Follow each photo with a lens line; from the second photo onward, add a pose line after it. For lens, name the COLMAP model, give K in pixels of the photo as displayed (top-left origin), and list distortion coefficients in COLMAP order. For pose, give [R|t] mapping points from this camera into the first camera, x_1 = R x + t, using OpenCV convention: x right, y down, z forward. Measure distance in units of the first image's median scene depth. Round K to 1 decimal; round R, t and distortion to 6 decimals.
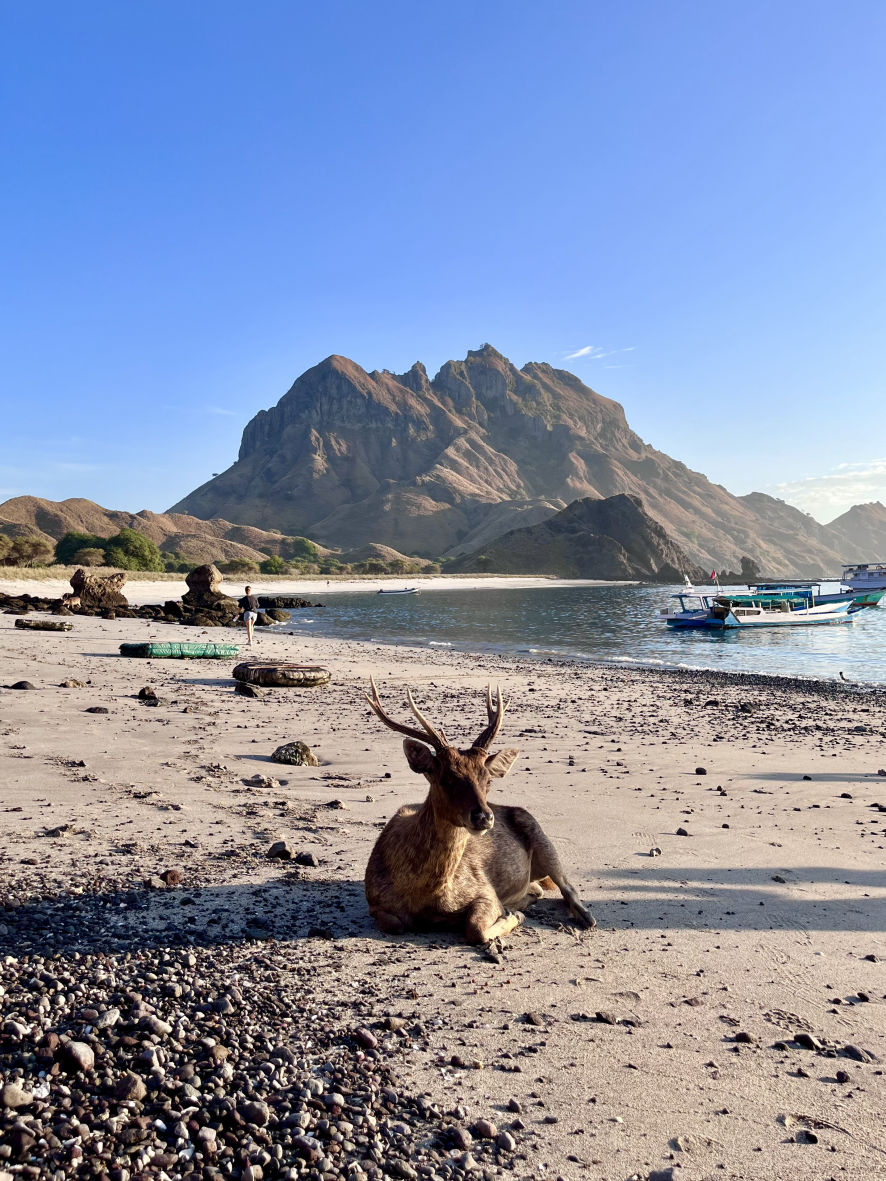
lens RADIAL K [[916.2, 0, 443.0], [0, 916.2, 590.5], [0, 0, 1]] dist [-0.005282, -0.003203]
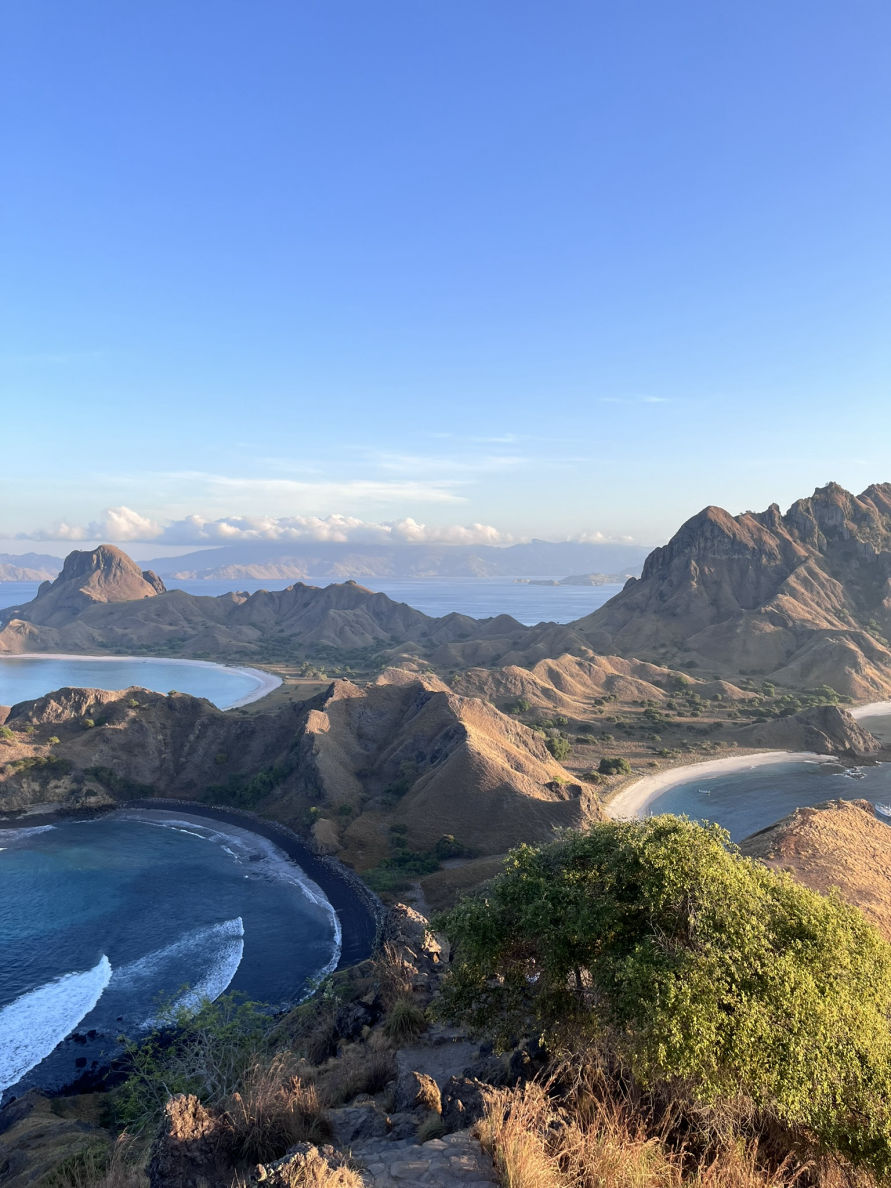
lens RADIAL K [[921.7, 0, 445.5], [0, 921.7, 594.0], [0, 0, 1]] dist [-0.005282, -0.003203]
pose [[0.916594, 0.039333, -0.397880, 0.083606], [-0.025484, 0.998873, 0.040038, -0.170185], [0.399006, -0.026559, 0.916564, -0.506134]]
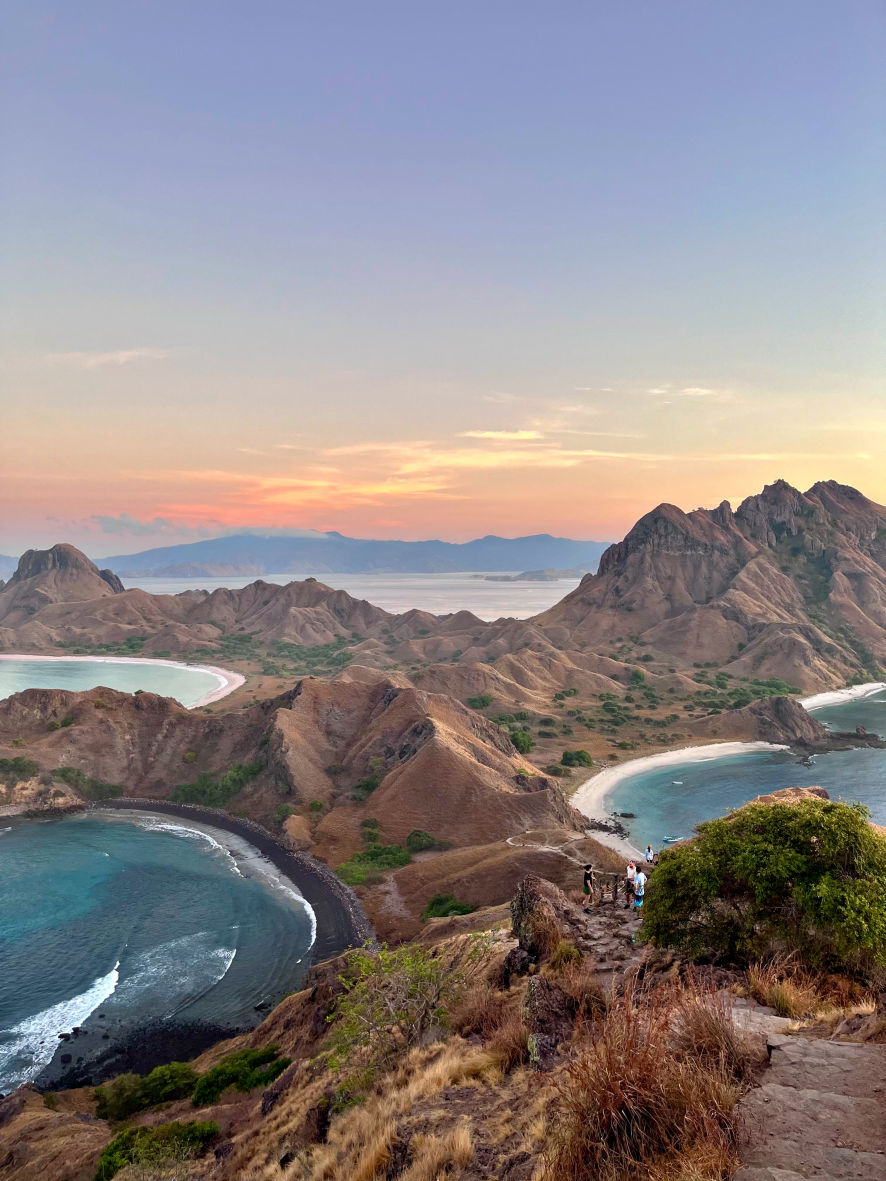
lens RADIAL K [[916.2, 0, 443.0], [0, 916.2, 590.5], [0, 0, 1]] dist [-0.005282, -0.003203]
pose [[0.934407, 0.032465, -0.354725, 0.079181], [-0.019439, 0.999002, 0.040224, -0.173108], [0.355677, -0.030690, 0.934105, -0.520441]]
